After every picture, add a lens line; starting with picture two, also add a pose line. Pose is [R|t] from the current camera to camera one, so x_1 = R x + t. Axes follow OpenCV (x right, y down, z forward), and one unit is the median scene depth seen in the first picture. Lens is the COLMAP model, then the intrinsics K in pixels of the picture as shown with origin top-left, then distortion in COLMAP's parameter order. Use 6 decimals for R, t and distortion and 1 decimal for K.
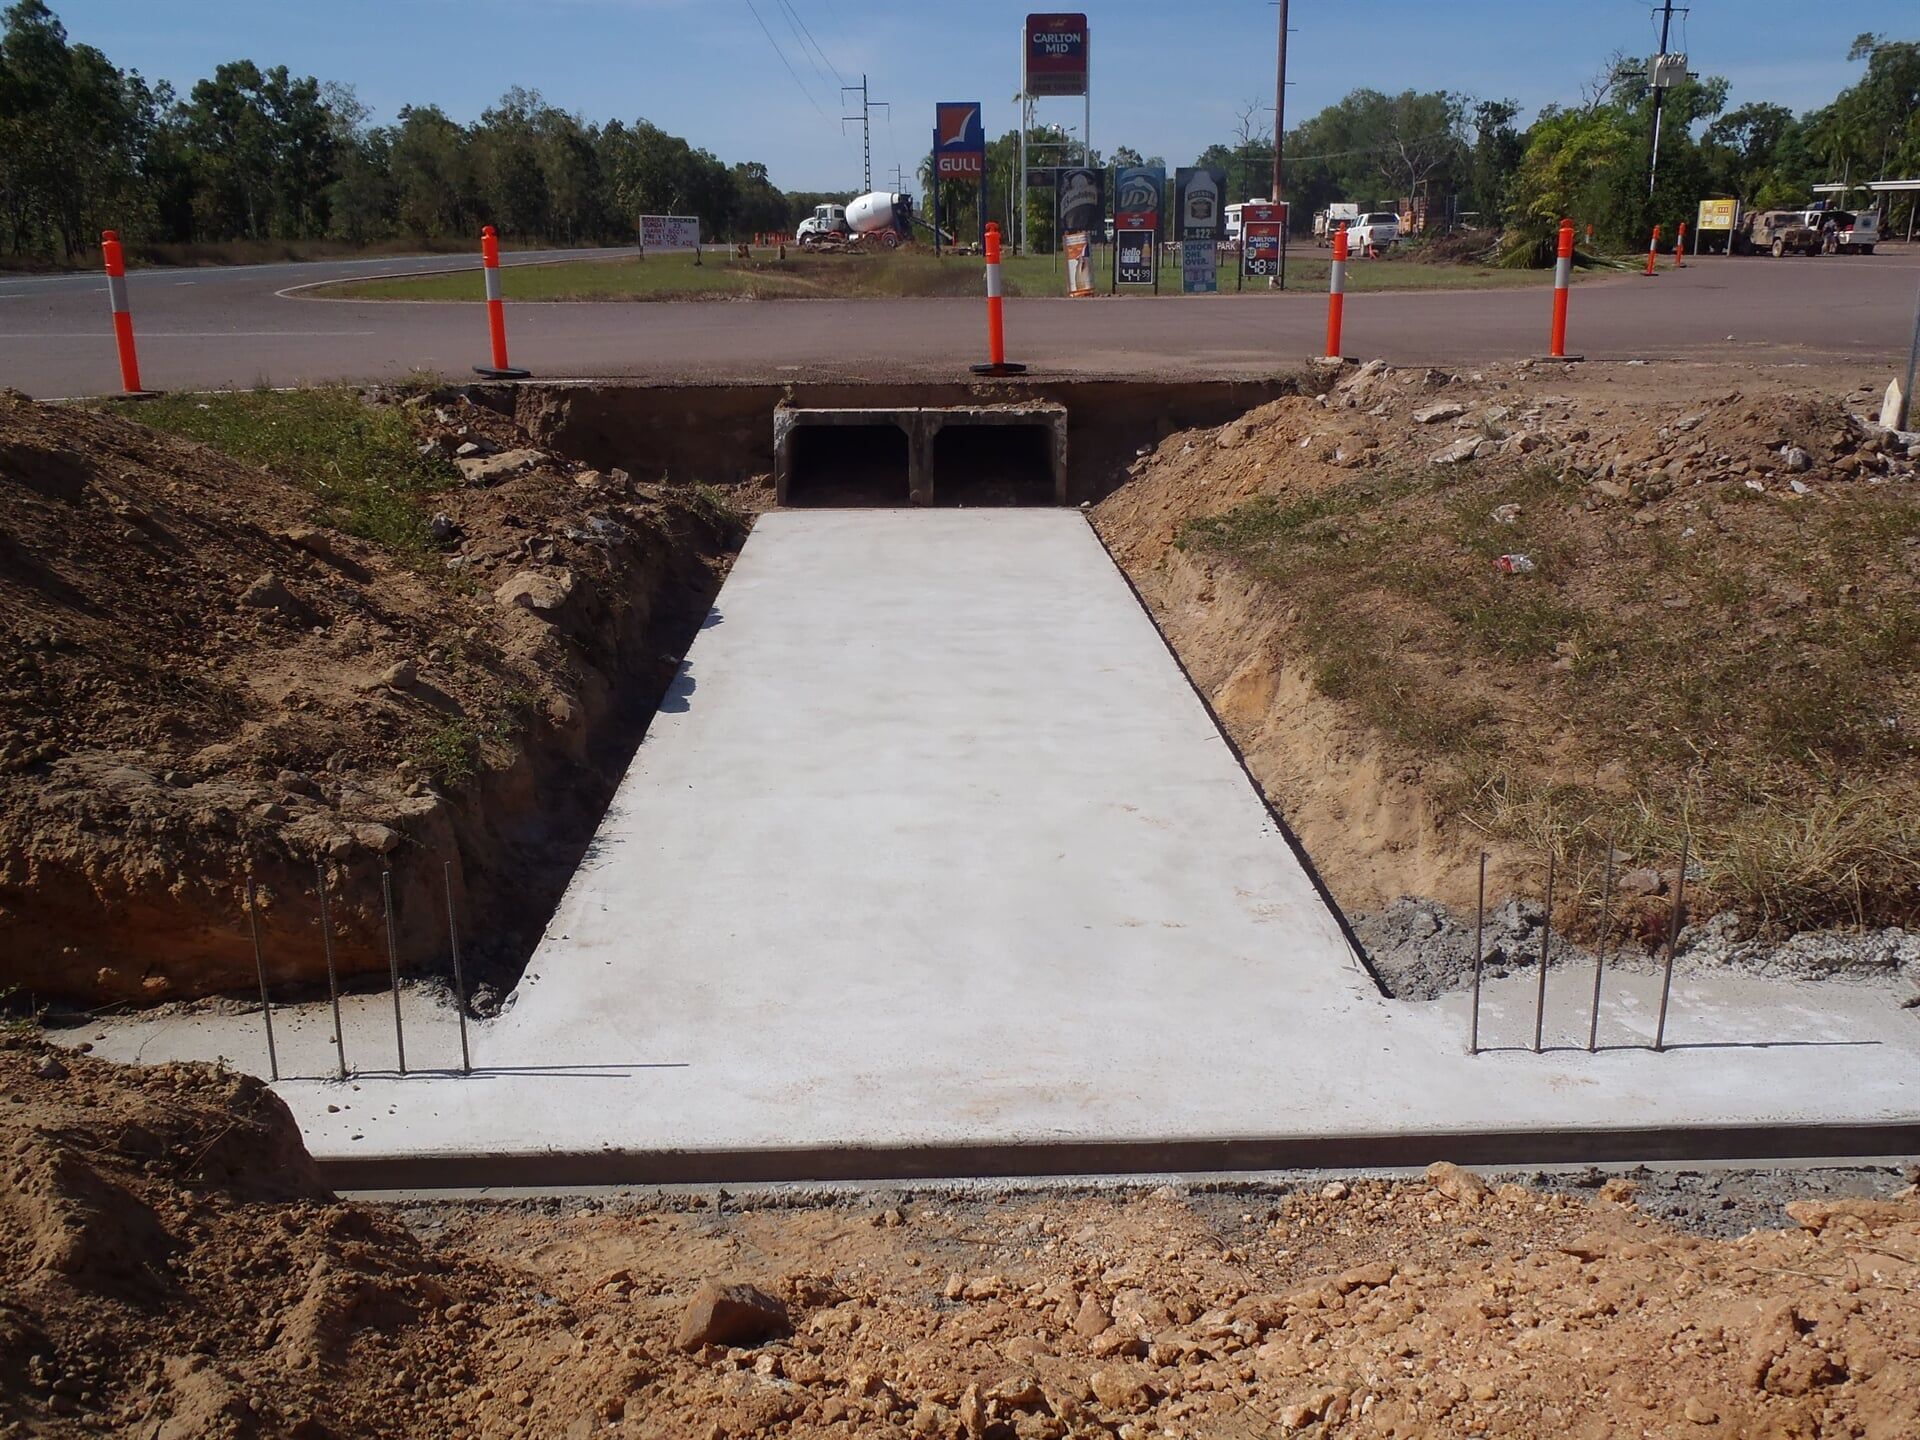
lens RADIAL K [[1637.5, 0, 968.1], [0, 1637.5, 726.7], [0, 0, 1]] dist [-0.032788, 0.040153]
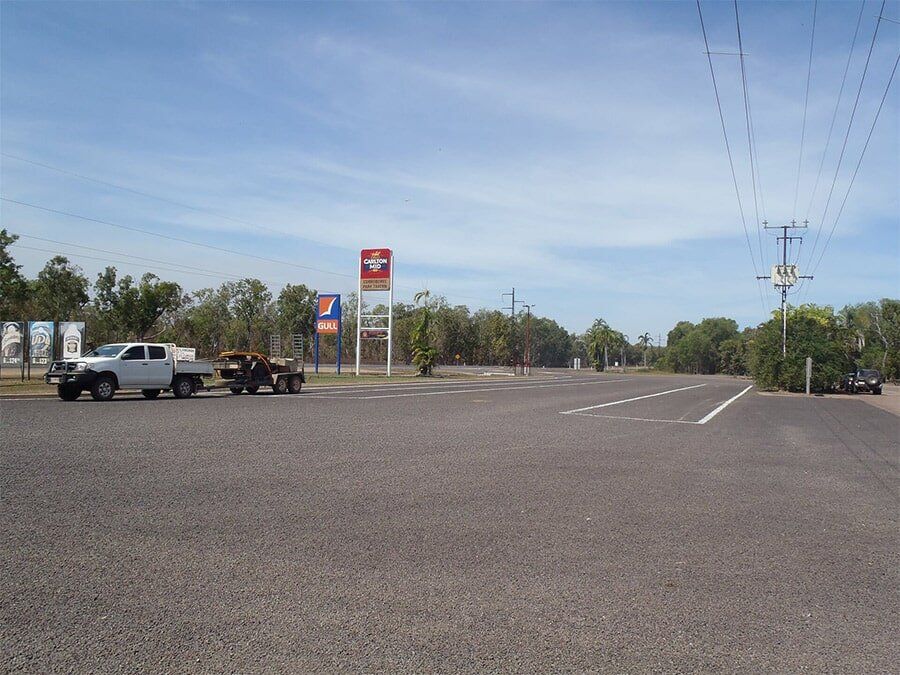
lens RADIAL K [[767.6, 0, 453.8], [0, 767.6, 340.6], [0, 0, 1]] dist [-0.032788, 0.040153]
pose [[0.908422, 0.022751, -0.417434, 0.303422], [-0.153385, 0.947020, -0.282182, -0.065512], [0.388898, 0.320369, 0.863783, 0.192273]]
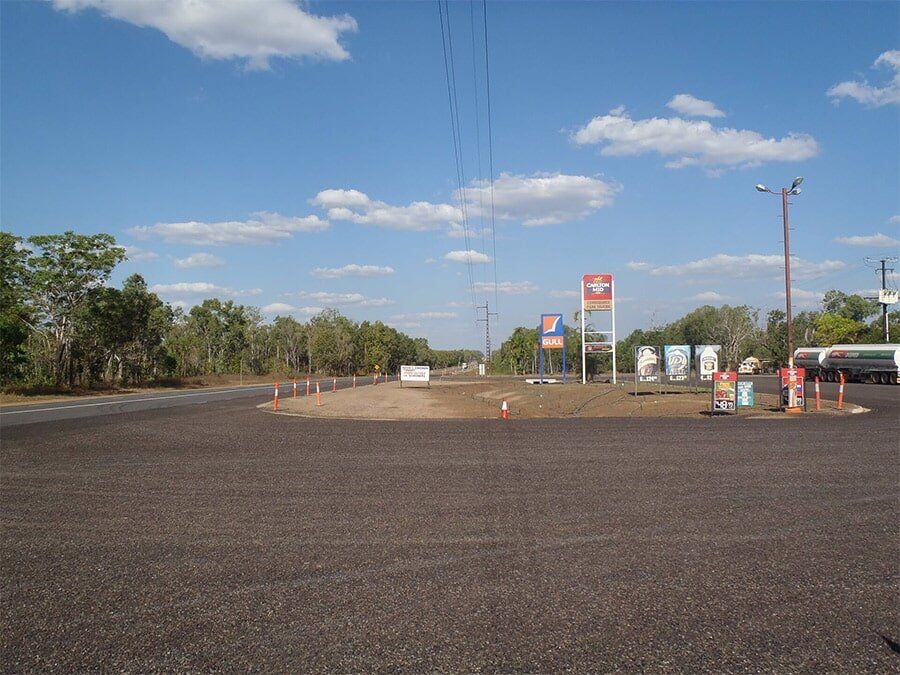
lens RADIAL K [[767.6, 0, 453.8], [0, 767.6, 340.6], [0, 0, 1]] dist [-0.032788, 0.040153]
pose [[0.997328, -0.006308, -0.072782, -0.037286], [-0.017511, 0.946580, -0.321994, -0.016540], [0.070925, 0.322408, 0.943940, 0.037346]]
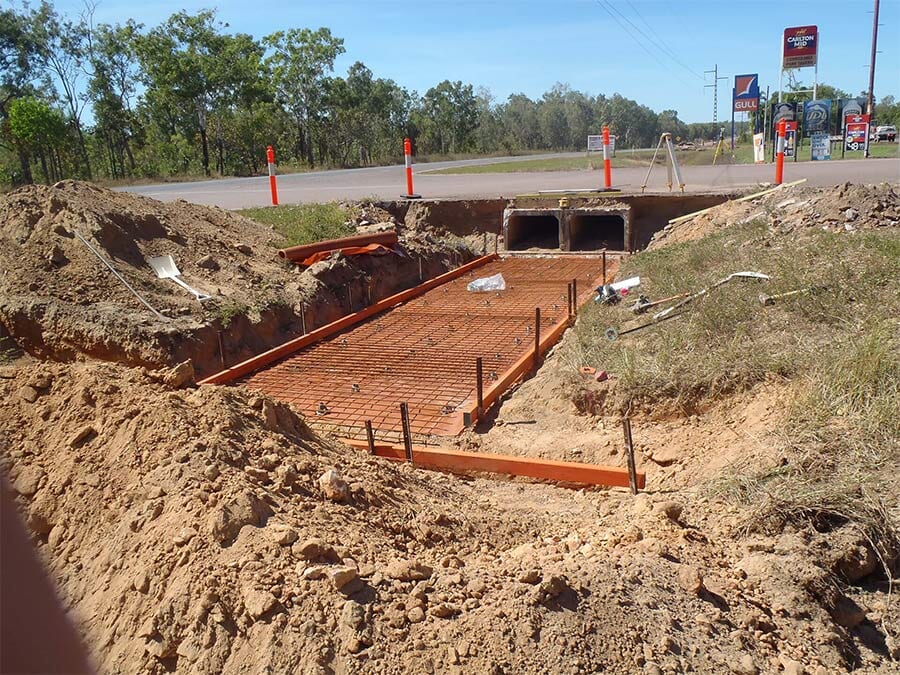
lens RADIAL K [[767.6, 0, 453.8], [0, 767.6, 340.6], [0, 0, 1]] dist [-0.032788, 0.040153]
pose [[0.920278, 0.056134, -0.387218, 0.028038], [-0.073328, 0.996864, -0.029761, 0.003675], [0.384333, 0.055782, 0.921508, -0.004268]]
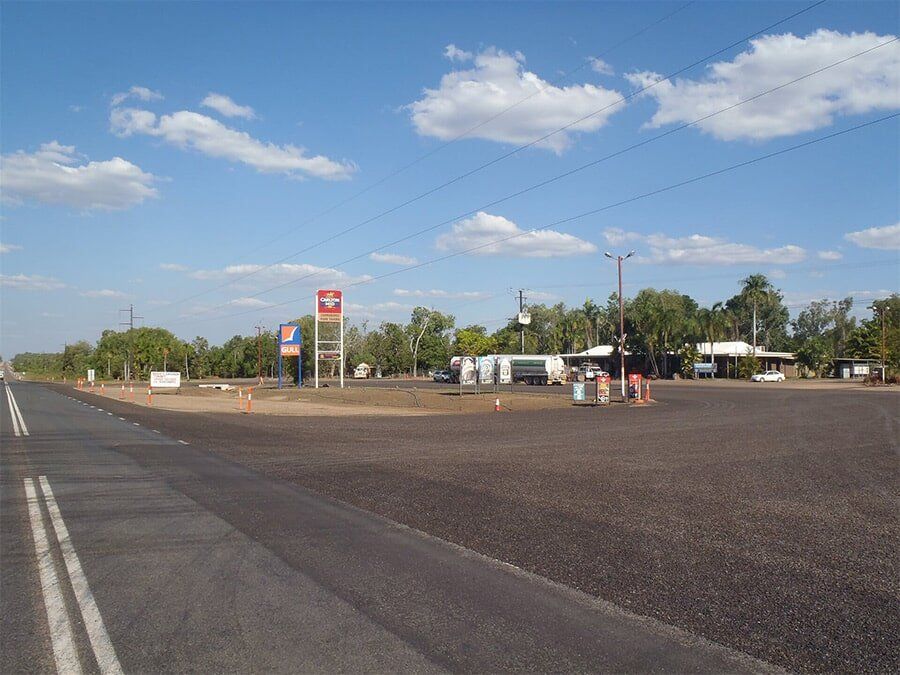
lens RADIAL K [[764.3, 0, 450.0], [0, 764.3, 337.5], [0, 0, 1]] dist [-0.013405, -0.011077]
pose [[0.876574, 0.015528, 0.481016, -0.201298], [0.144765, 0.944683, -0.294307, -0.008536], [-0.458978, 0.327616, 0.825837, 0.004961]]
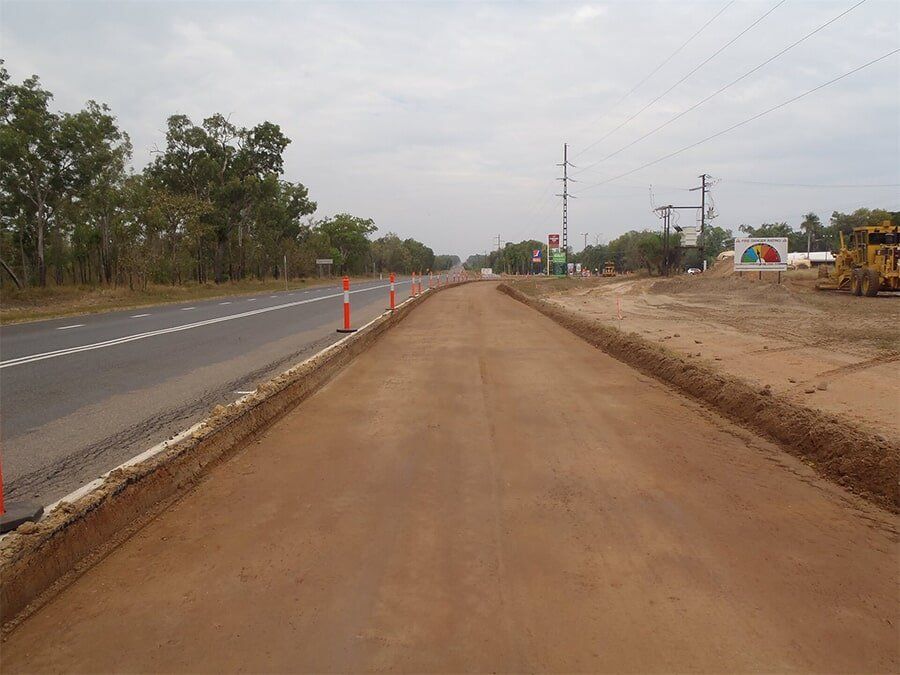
lens RADIAL K [[764.3, 0, 450.0], [0, 764.3, 337.5], [0, 0, 1]] dist [-0.013405, -0.011077]
pose [[0.999060, 0.001690, -0.043323, -0.116986], [-0.010602, 0.978426, -0.206323, 0.285694], [0.042040, 0.206588, 0.977524, -0.944649]]
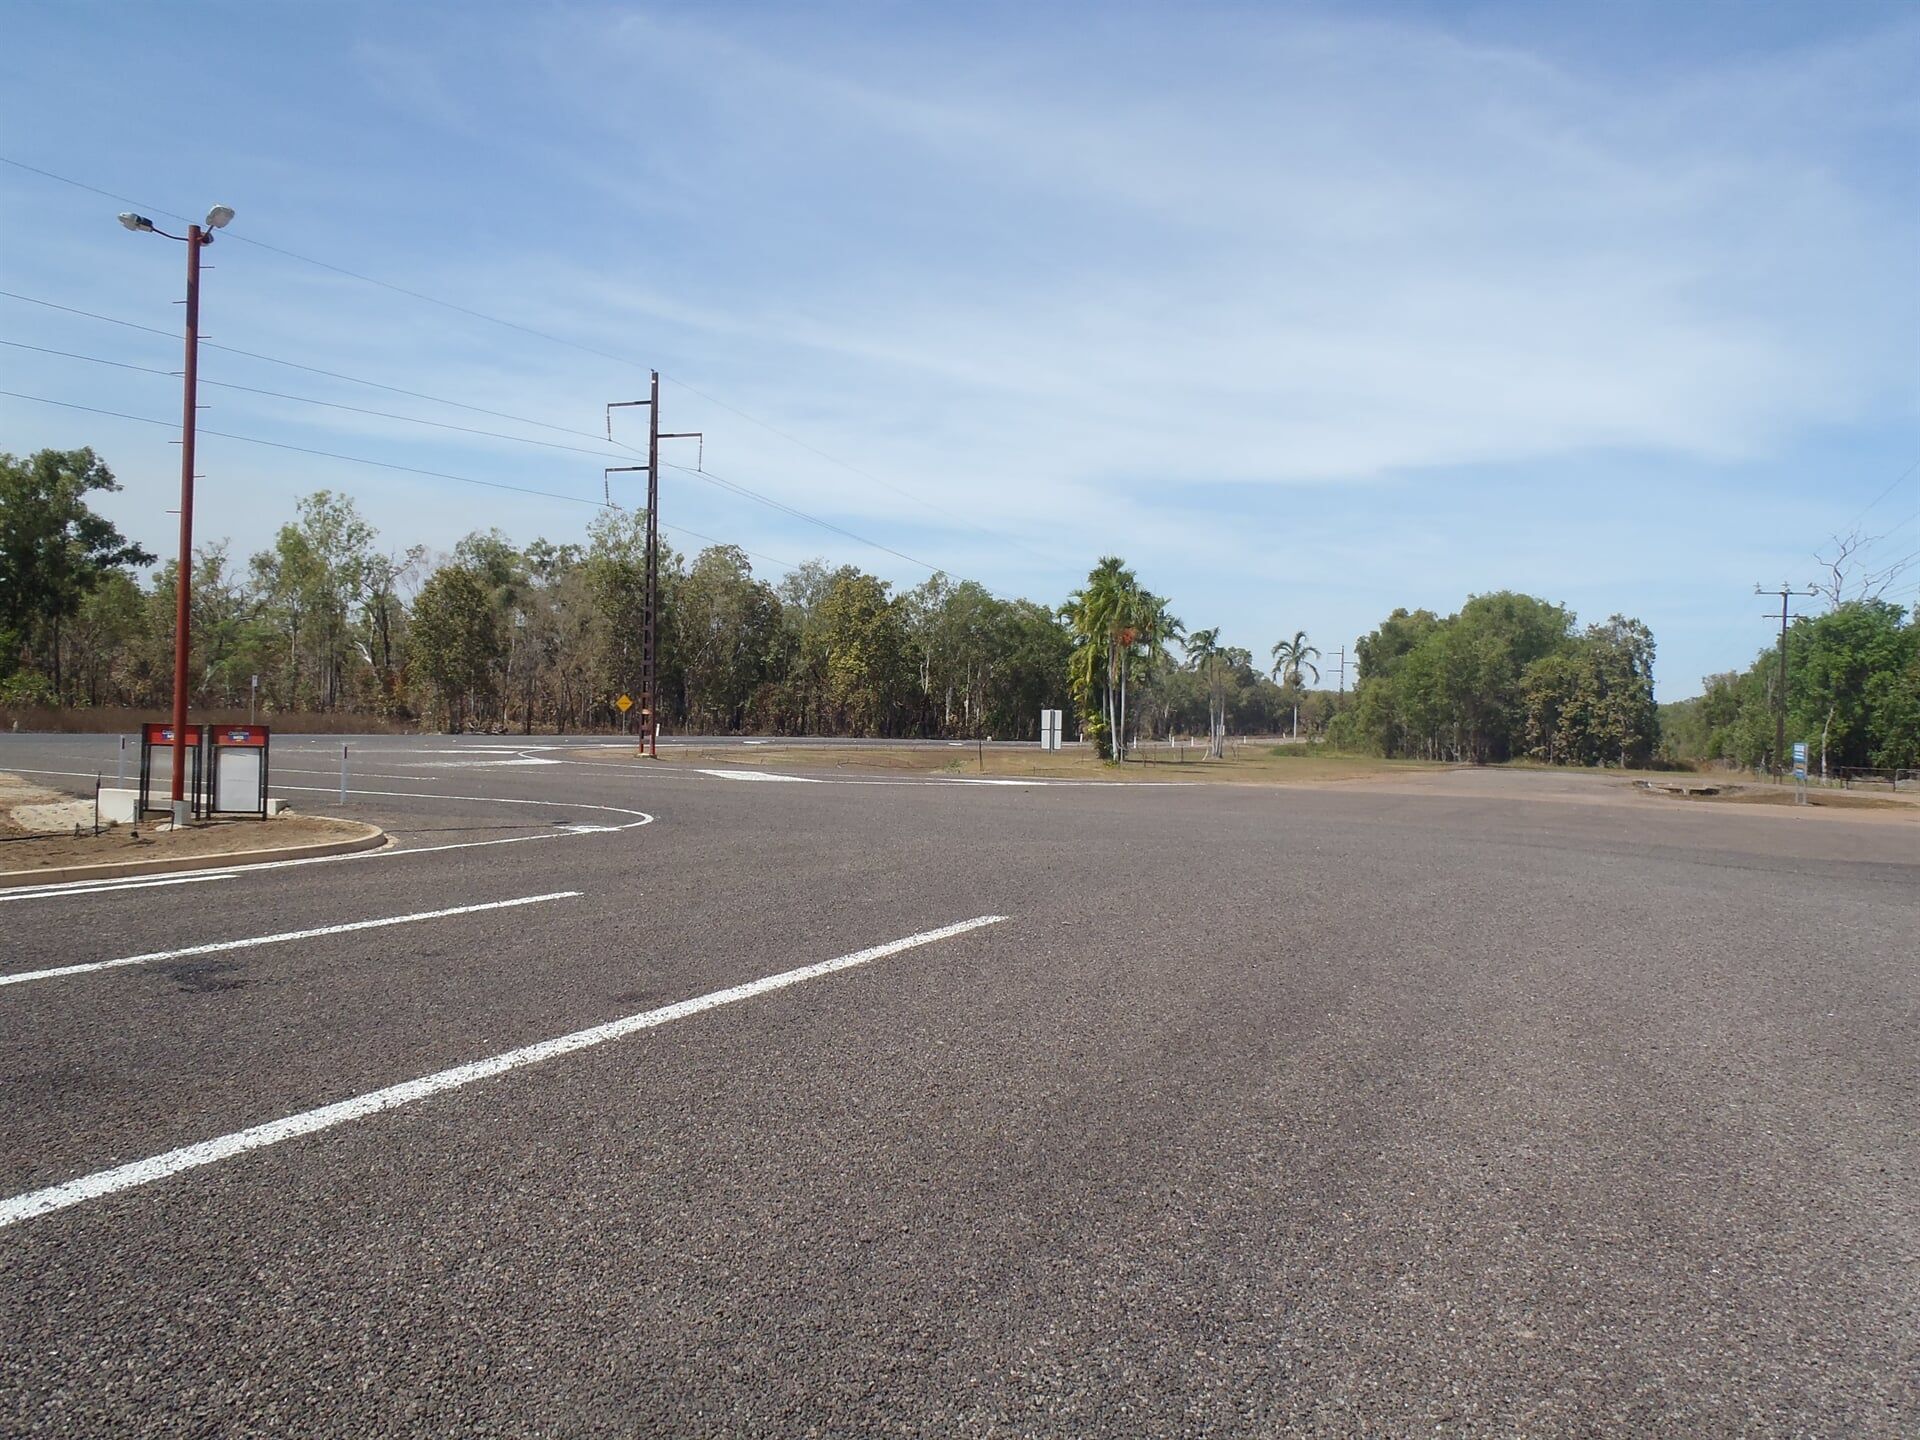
lens RADIAL K [[1597.0, 0, 958.4], [0, 1597.0, 787.2], [0, 0, 1]] dist [0.002058, -0.000289]
pose [[0.918186, 0.051178, -0.392829, 0.211382], [-0.148943, 0.963462, -0.222615, -0.232041], [0.367083, 0.262911, 0.892260, 0.746025]]
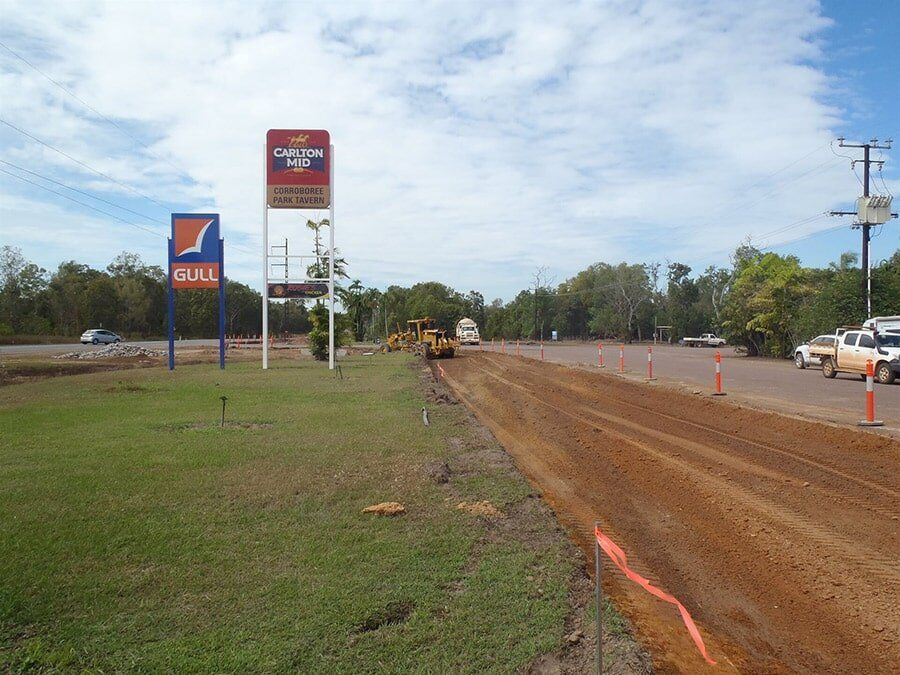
lens RADIAL K [[764.3, 0, 450.0], [0, 764.3, 337.5], [0, 0, 1]] dist [-0.013405, -0.011077]
pose [[0.999361, 0.011366, 0.033886, 0.079928], [-0.001314, 0.959130, -0.282963, -0.114043], [-0.035717, 0.282738, 0.958532, 0.358855]]
